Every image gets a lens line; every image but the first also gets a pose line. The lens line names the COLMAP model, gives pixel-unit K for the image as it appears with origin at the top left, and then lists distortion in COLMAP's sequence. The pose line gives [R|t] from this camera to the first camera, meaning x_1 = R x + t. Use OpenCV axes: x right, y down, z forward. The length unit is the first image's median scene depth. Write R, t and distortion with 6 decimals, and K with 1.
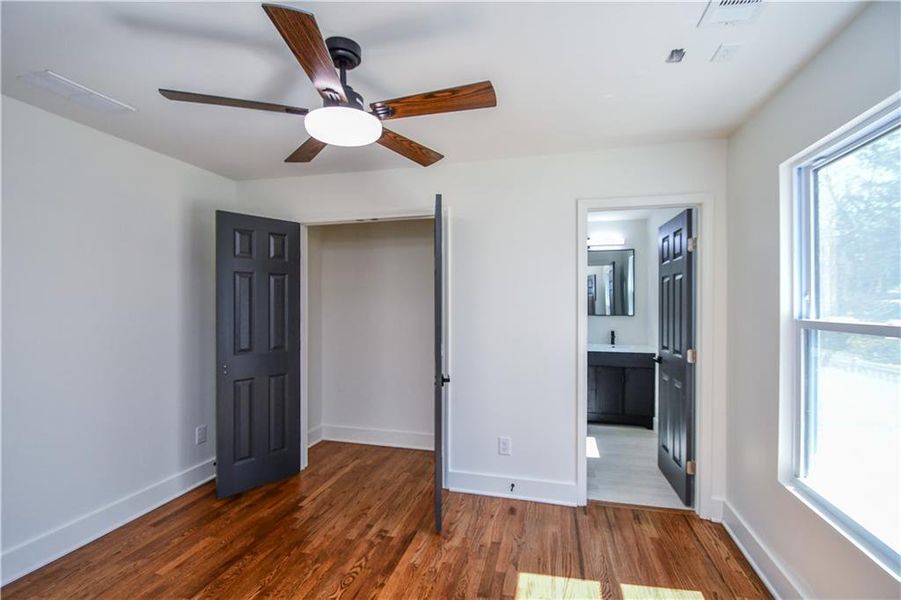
lens RADIAL K [[407.8, 0, 447.0], [0, 407.8, 298.8], [0, 0, 1]] dist [-0.018063, -0.000366]
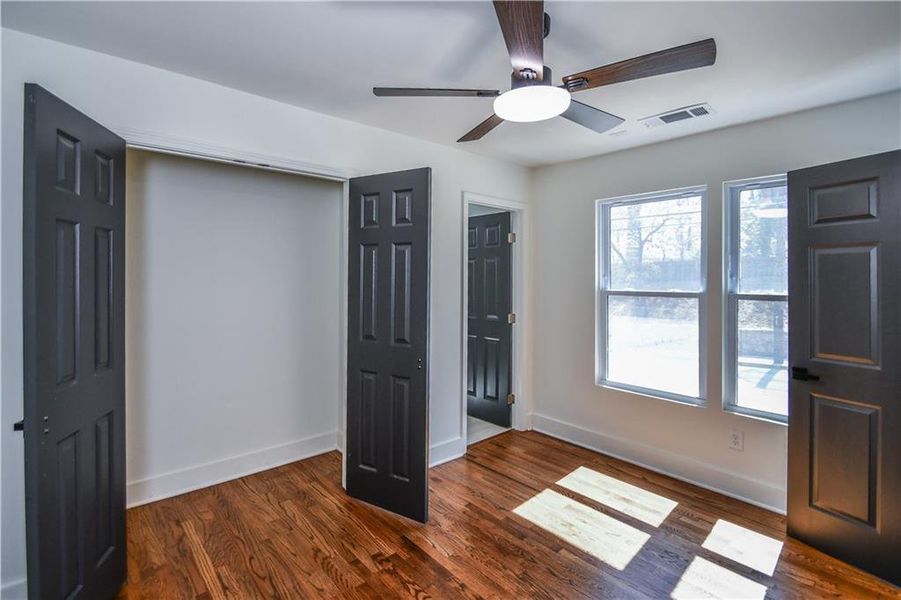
lens RADIAL K [[425.9, 0, 441.8], [0, 425.9, 277.7], [0, 0, 1]] dist [-0.018604, -0.004141]
pose [[0.572121, -0.006850, 0.820140, -0.835287], [0.000764, 0.999969, 0.007820, -0.014515], [-0.820169, -0.003847, 0.572109, 0.406101]]
